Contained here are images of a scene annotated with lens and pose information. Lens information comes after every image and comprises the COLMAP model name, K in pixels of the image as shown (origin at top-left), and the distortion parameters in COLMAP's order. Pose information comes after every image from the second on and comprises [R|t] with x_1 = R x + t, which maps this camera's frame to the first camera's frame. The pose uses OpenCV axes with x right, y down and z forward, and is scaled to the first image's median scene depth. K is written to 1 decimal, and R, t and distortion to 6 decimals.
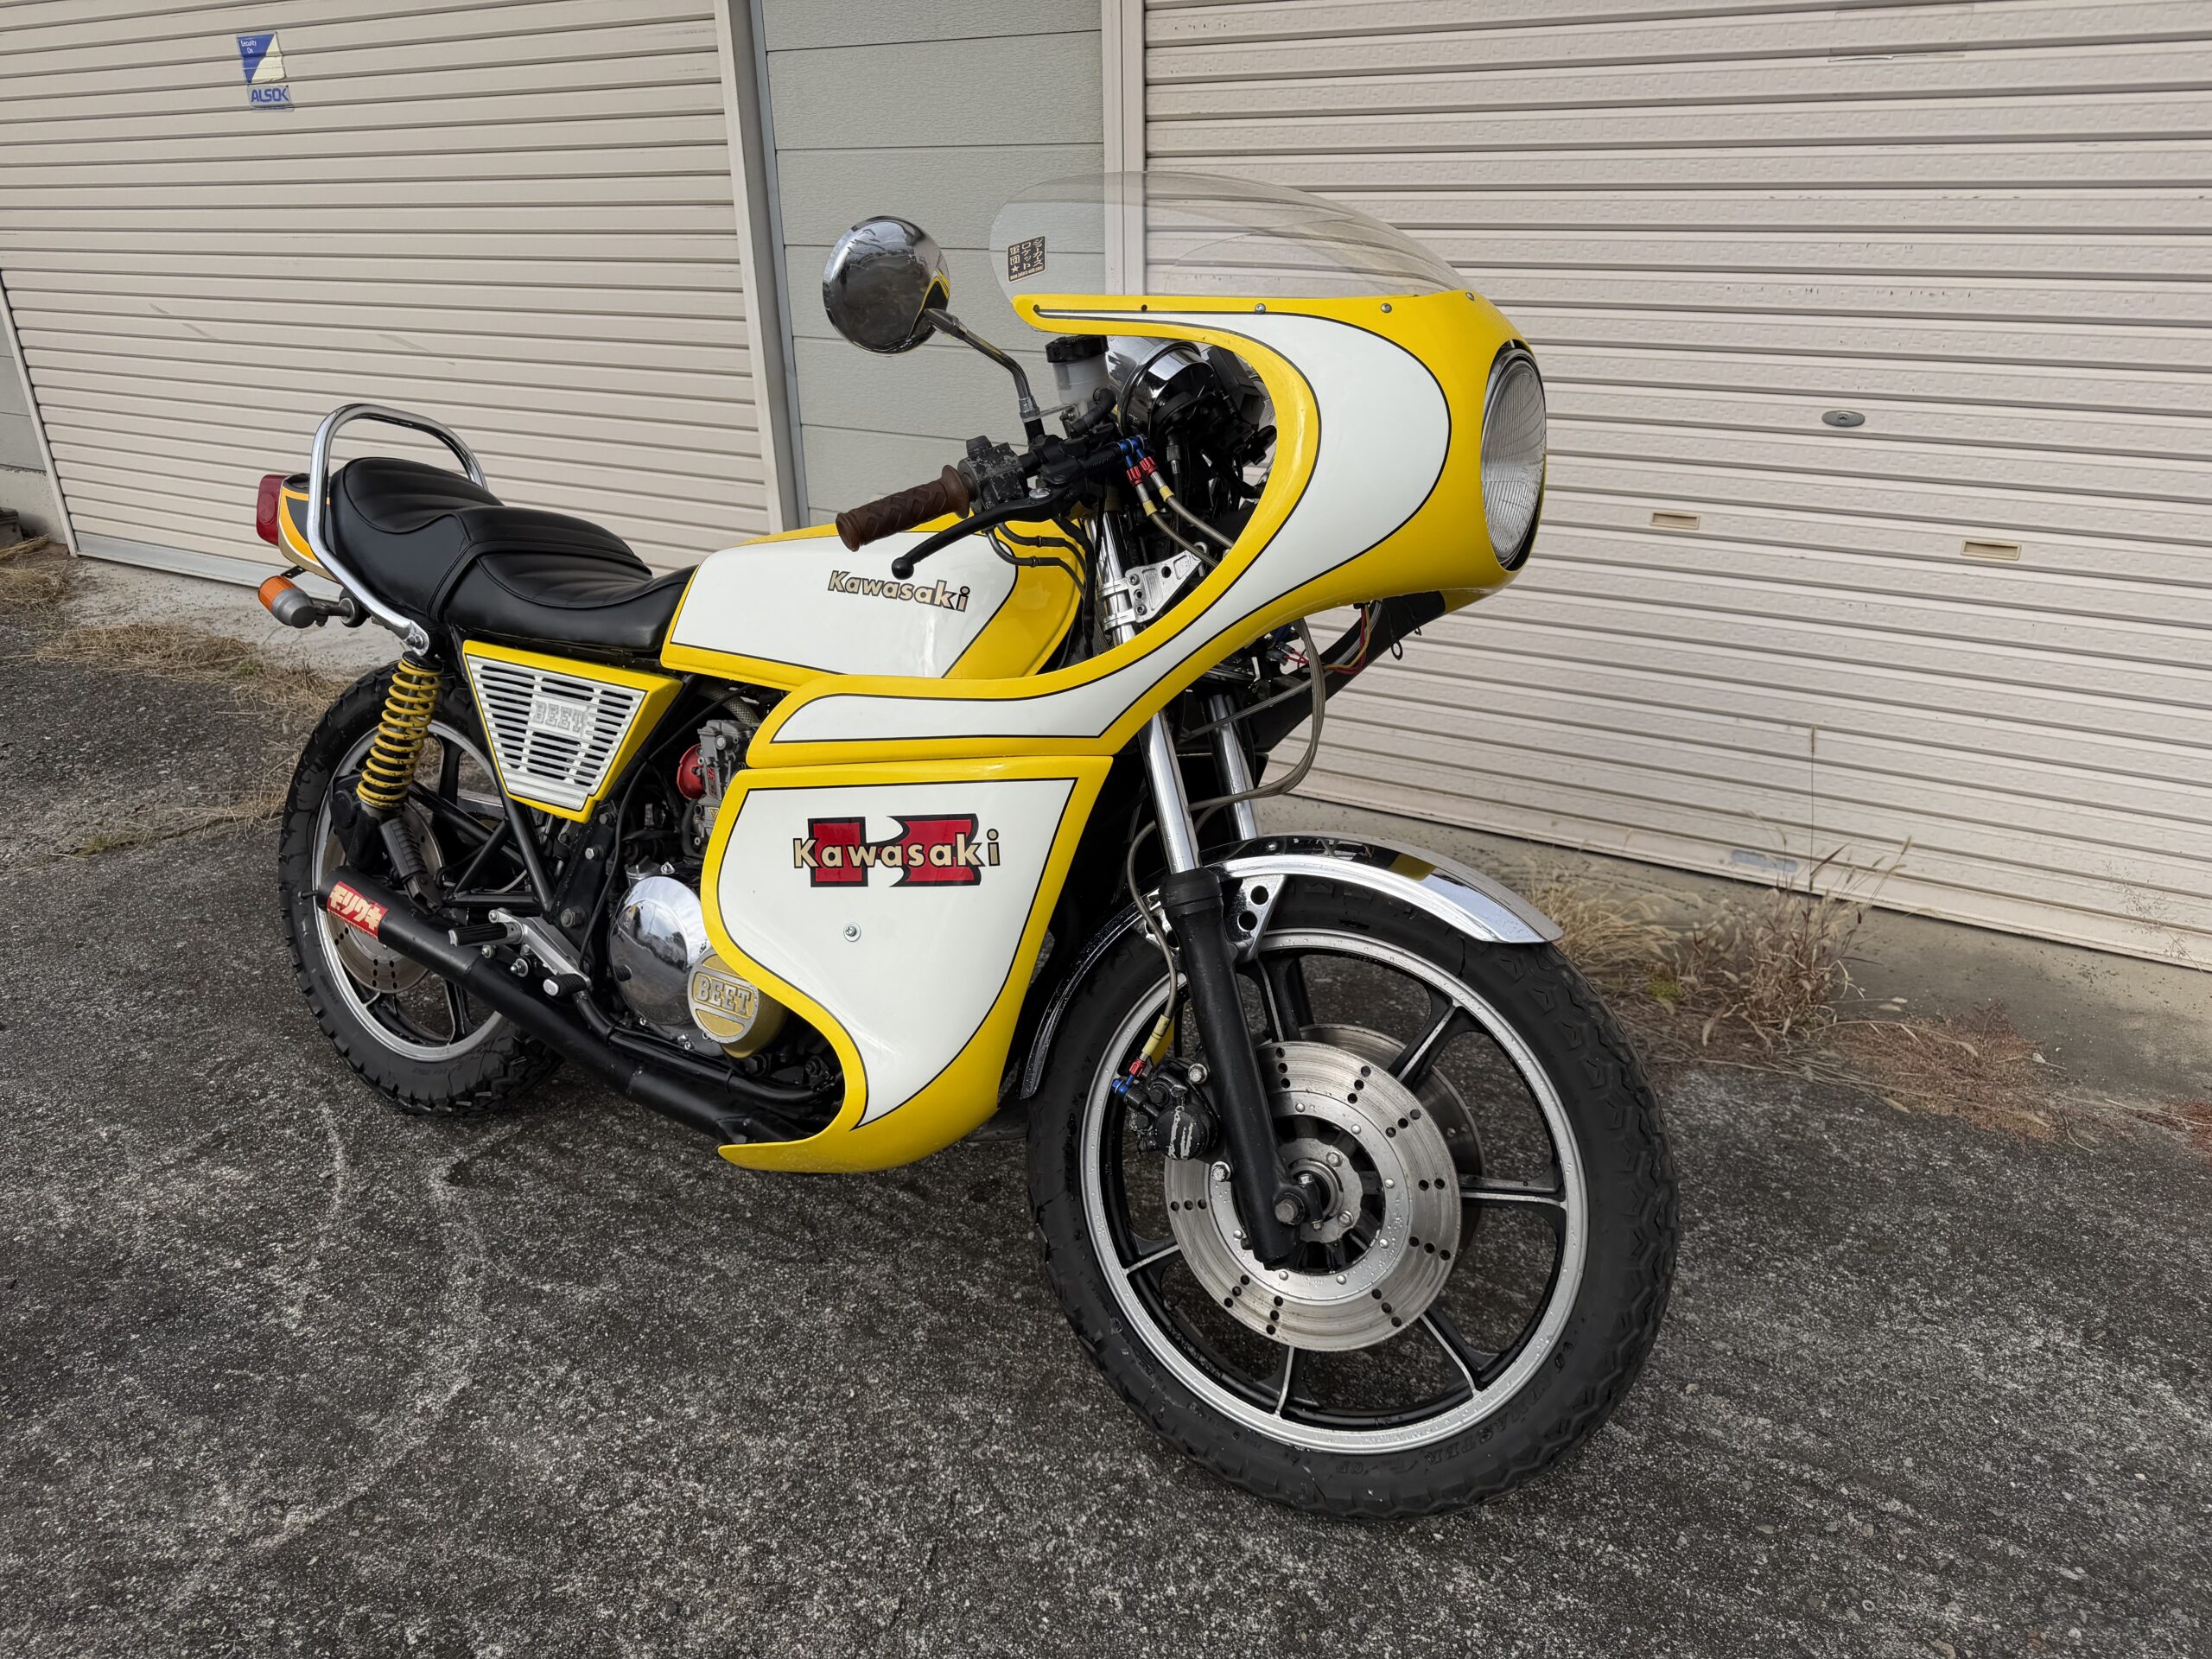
lens RADIAL K [[1591.8, 0, 1106.0], [0, 1591.8, 829.5], [0, 0, 1]] dist [0.032948, -0.048916]
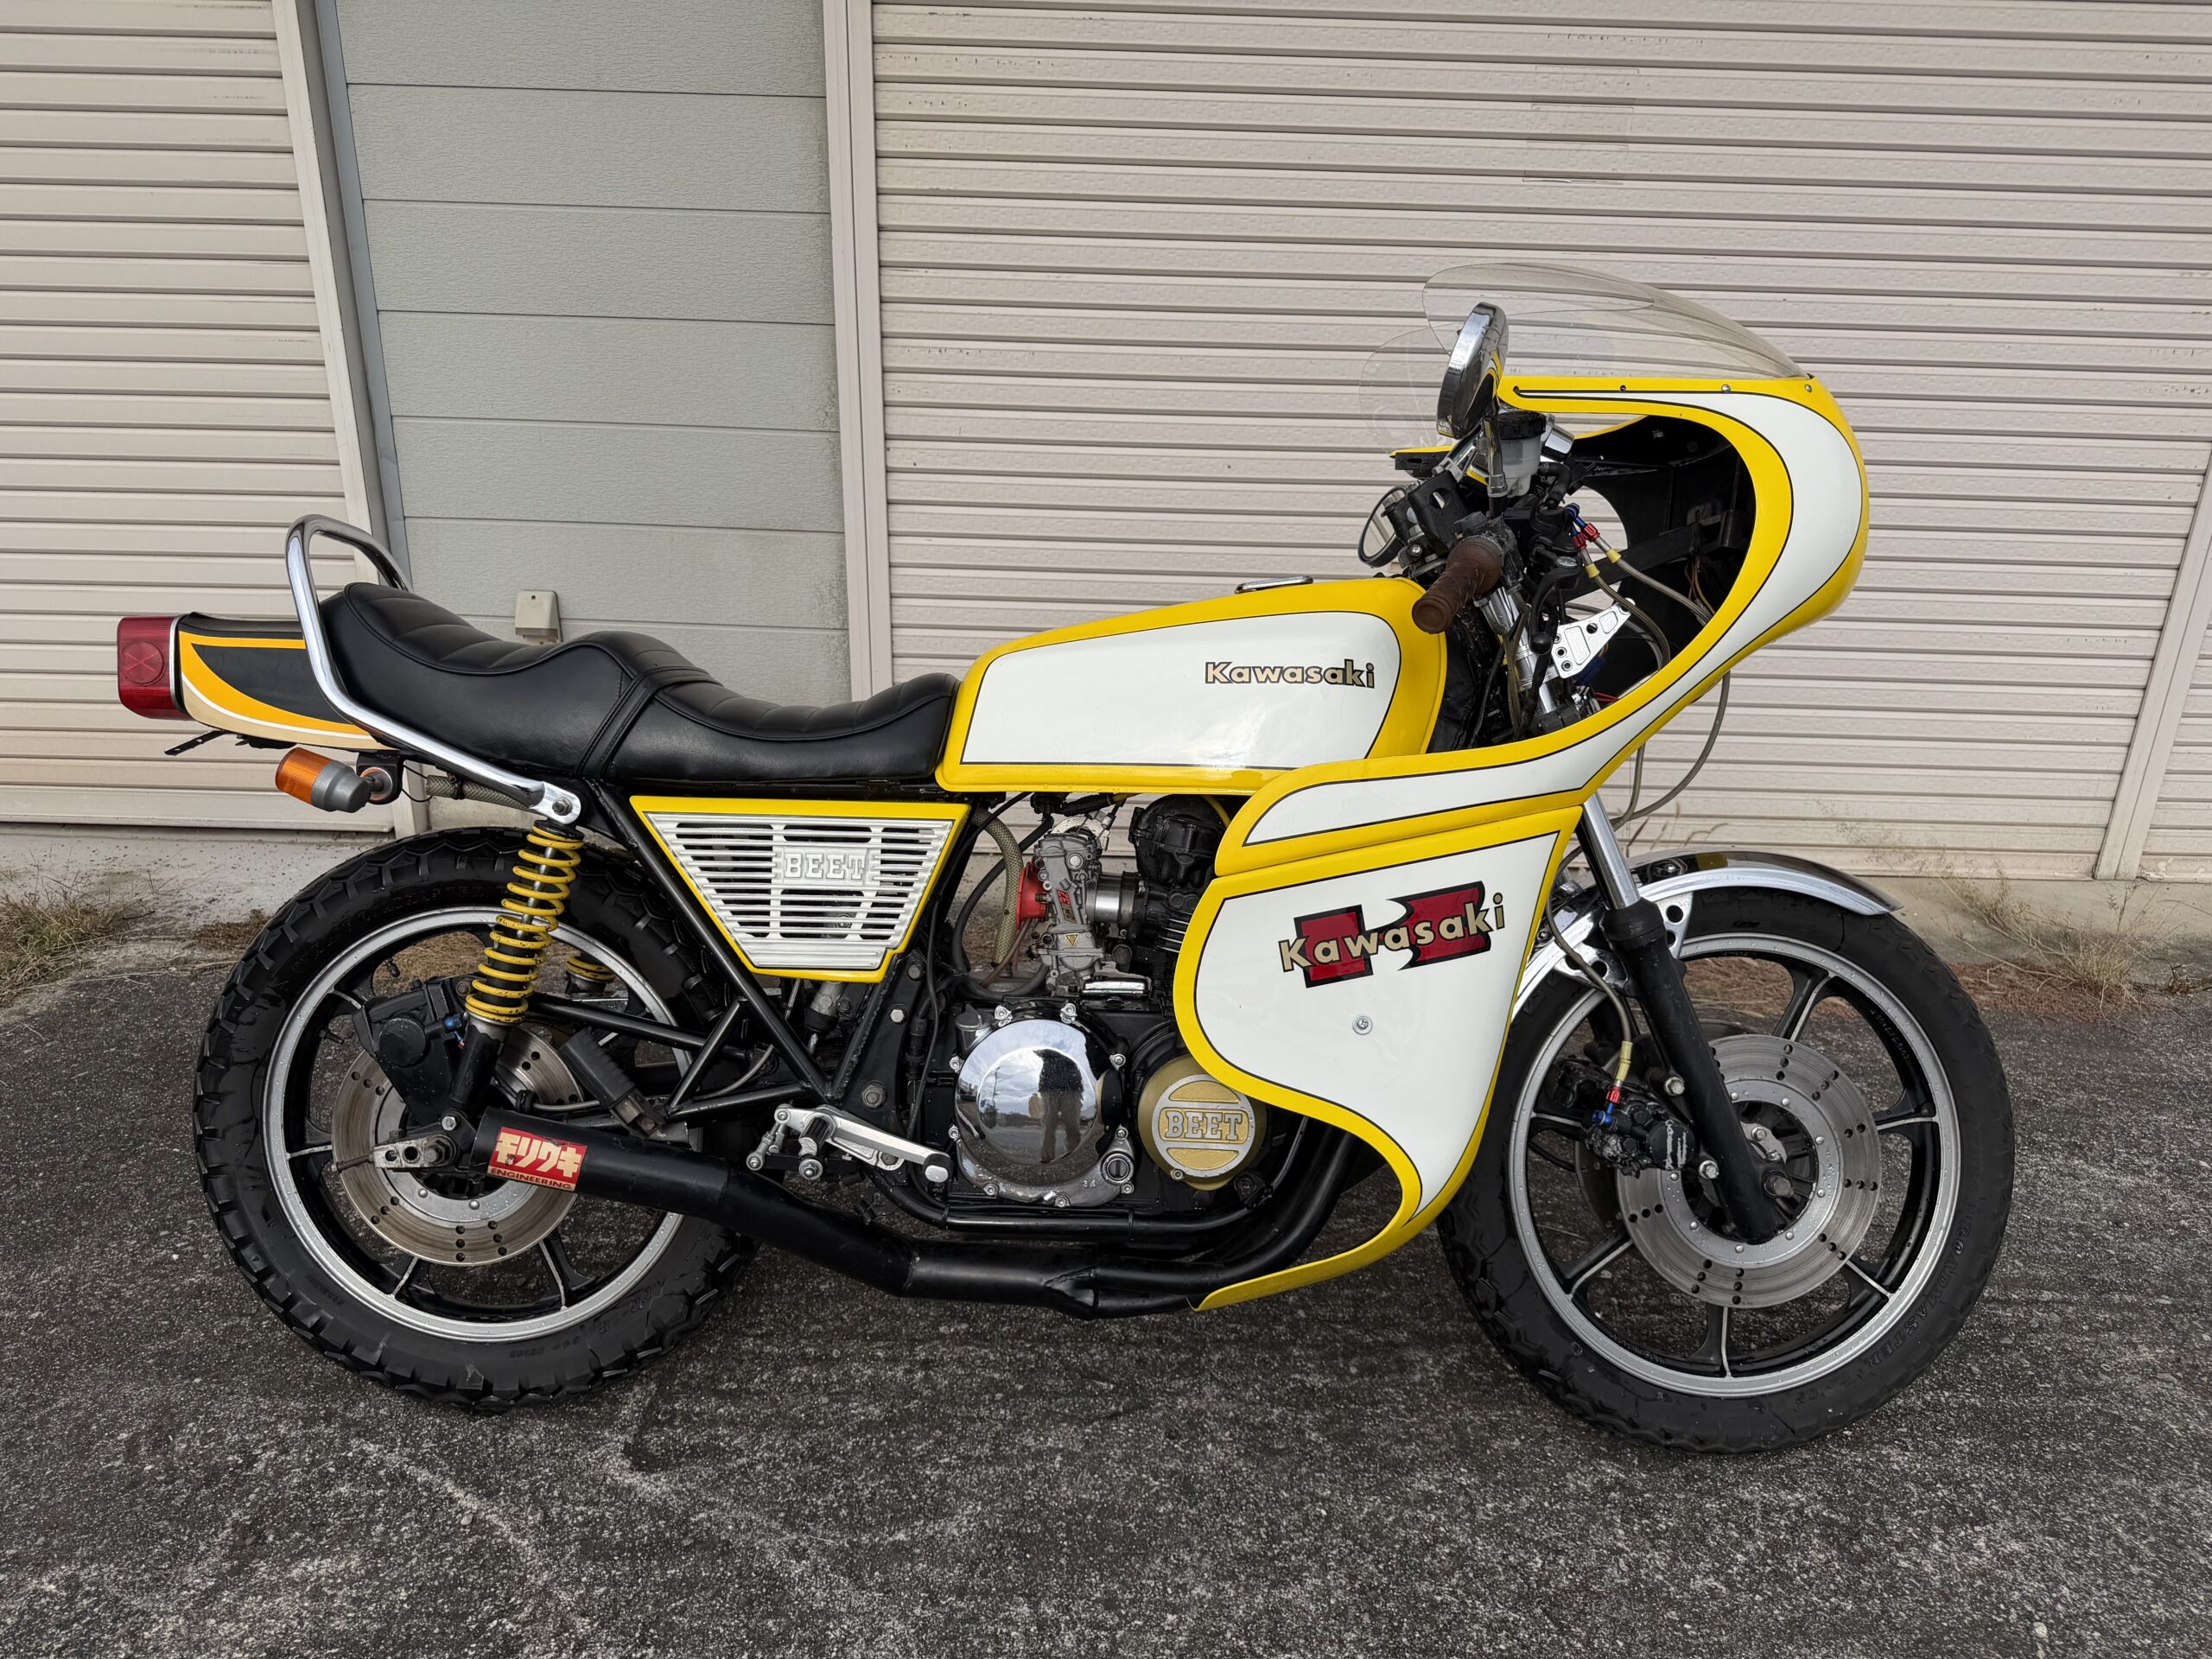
lens RADIAL K [[1580.1, 0, 1151.7], [0, 1580.1, 833.4], [0, 0, 1]] dist [0.043305, -0.050201]
pose [[0.853211, -0.144890, 0.501038, -0.707173], [0.163151, 0.986573, 0.007468, -0.075760], [-0.495392, 0.075373, 0.865393, 0.209722]]
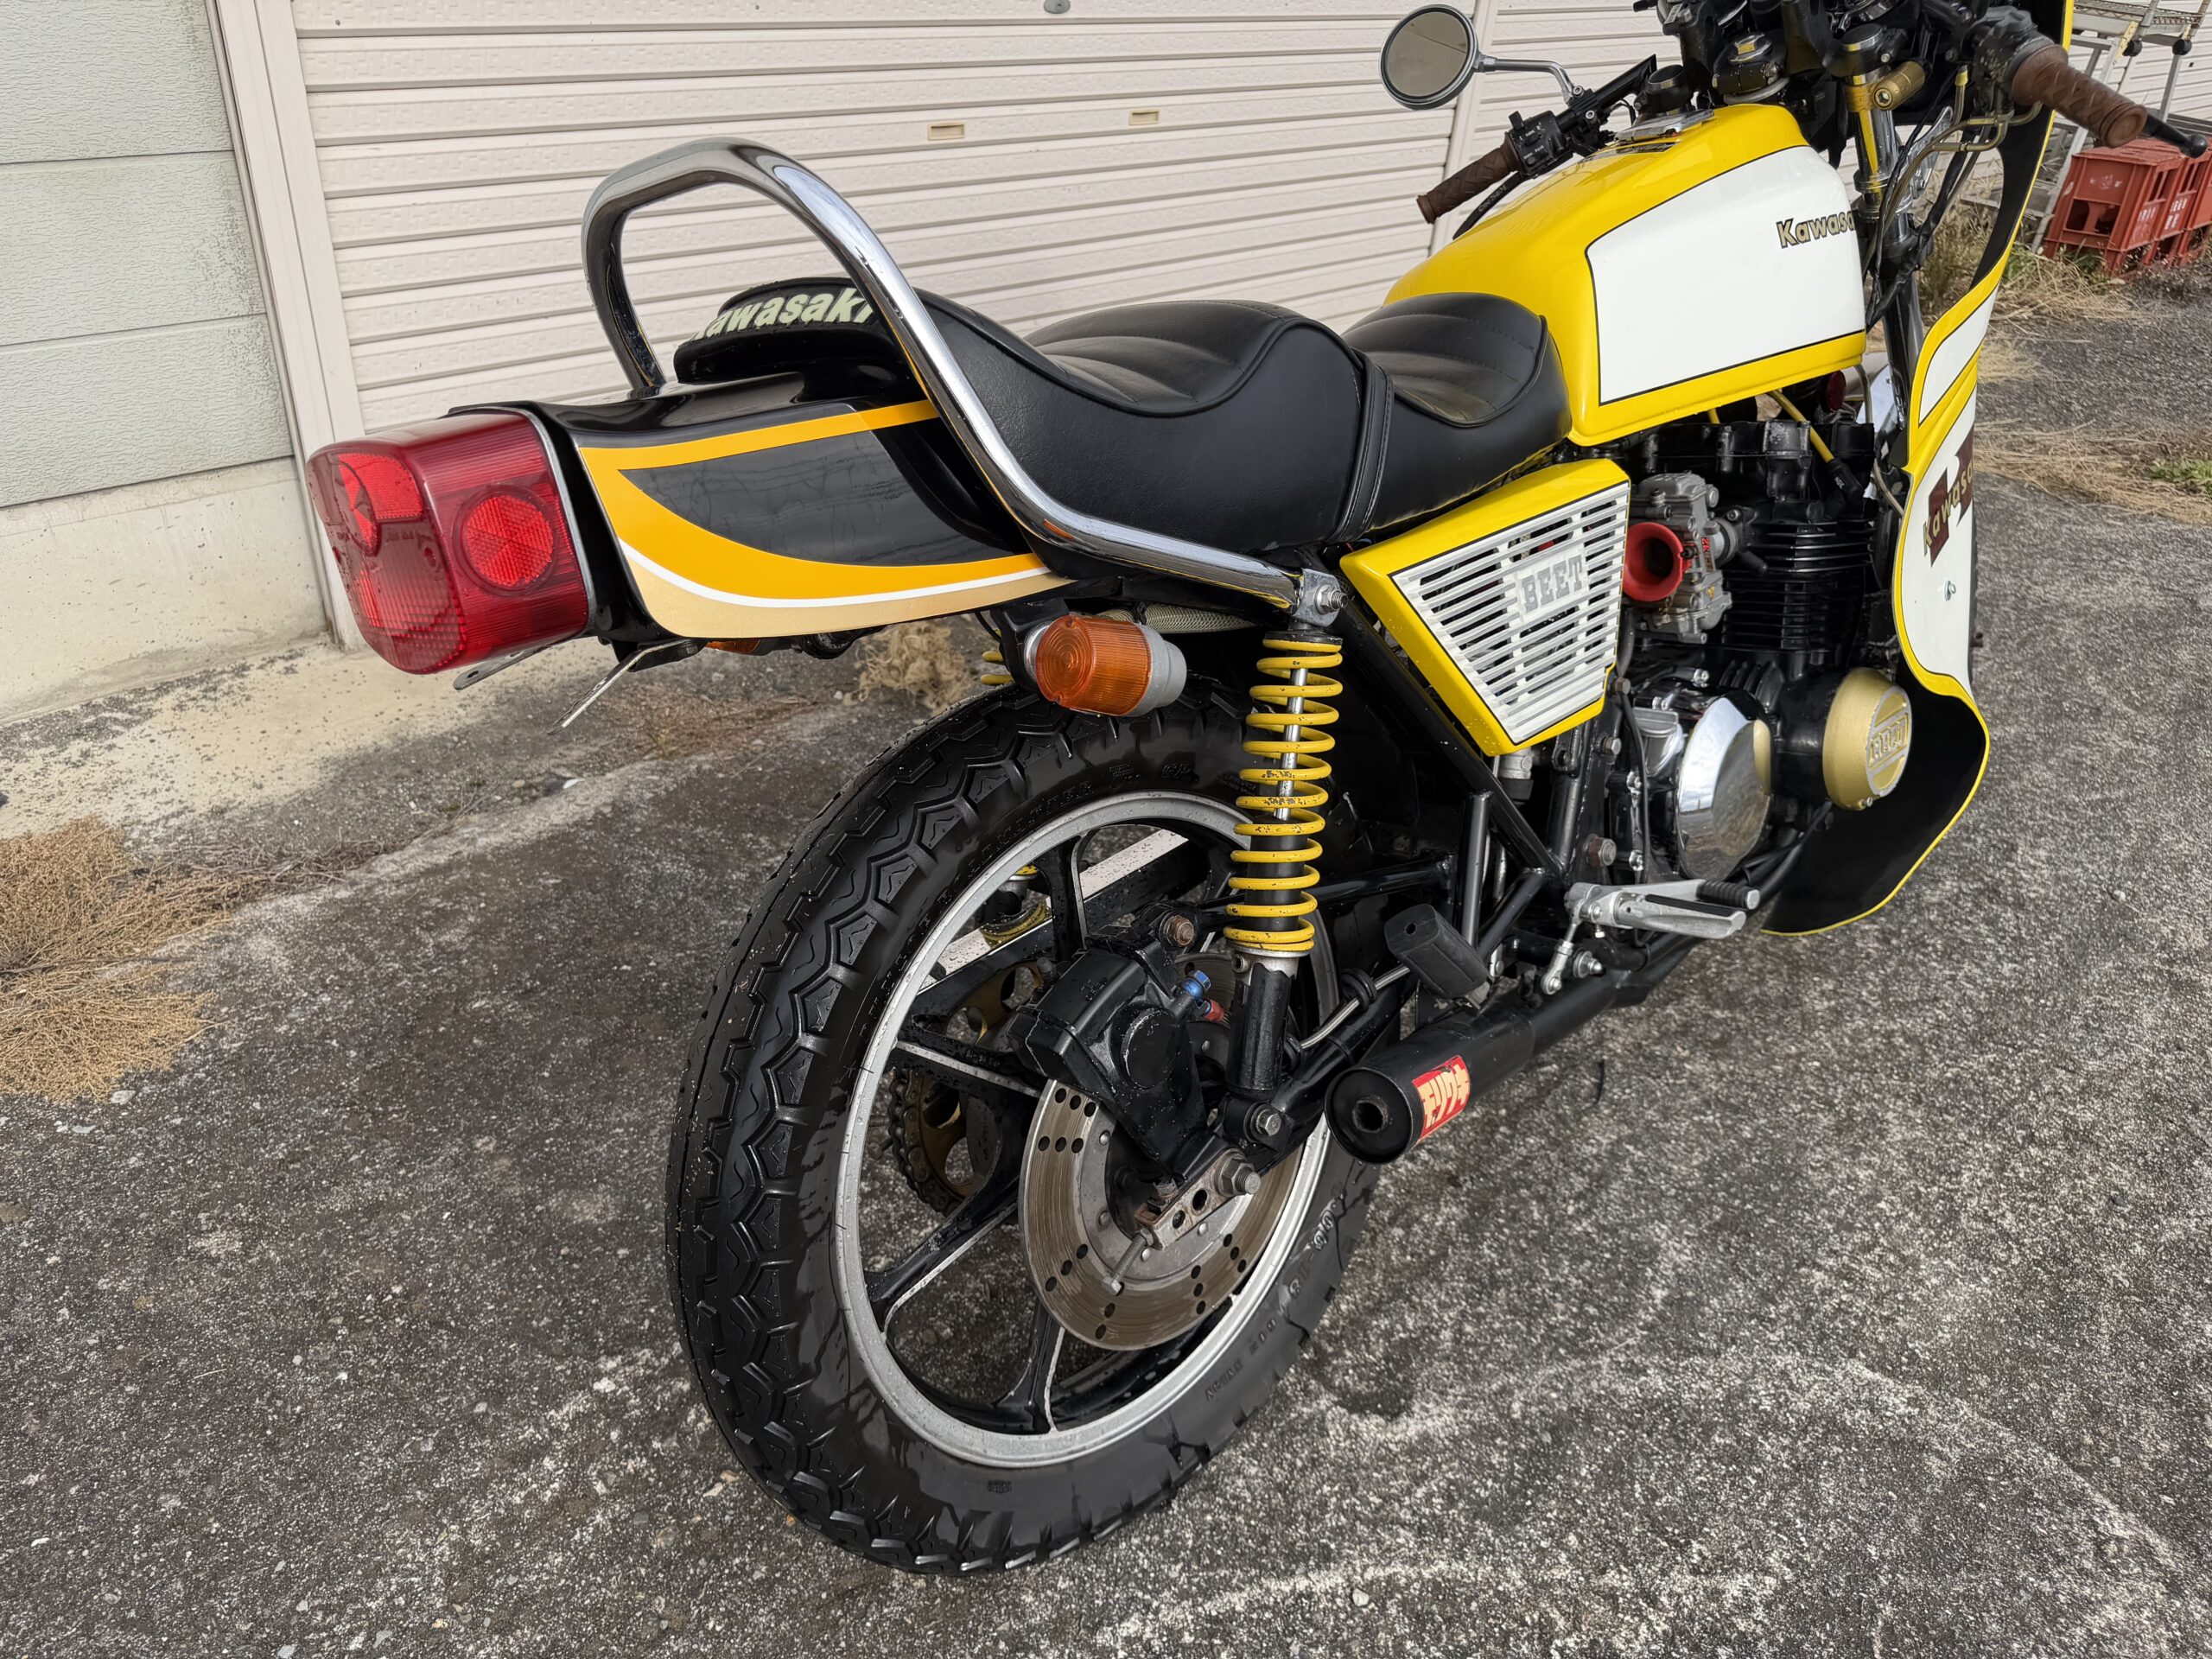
lens RADIAL K [[1532.1, 0, 1145.3], [0, 1532.1, 830.5], [0, 0, 1]] dist [-0.001551, -0.007751]
pose [[0.238129, -0.498883, 0.833313, -1.057967], [0.303883, 0.853187, 0.423943, -0.331112], [-0.922469, 0.152276, 0.354770, 1.094339]]
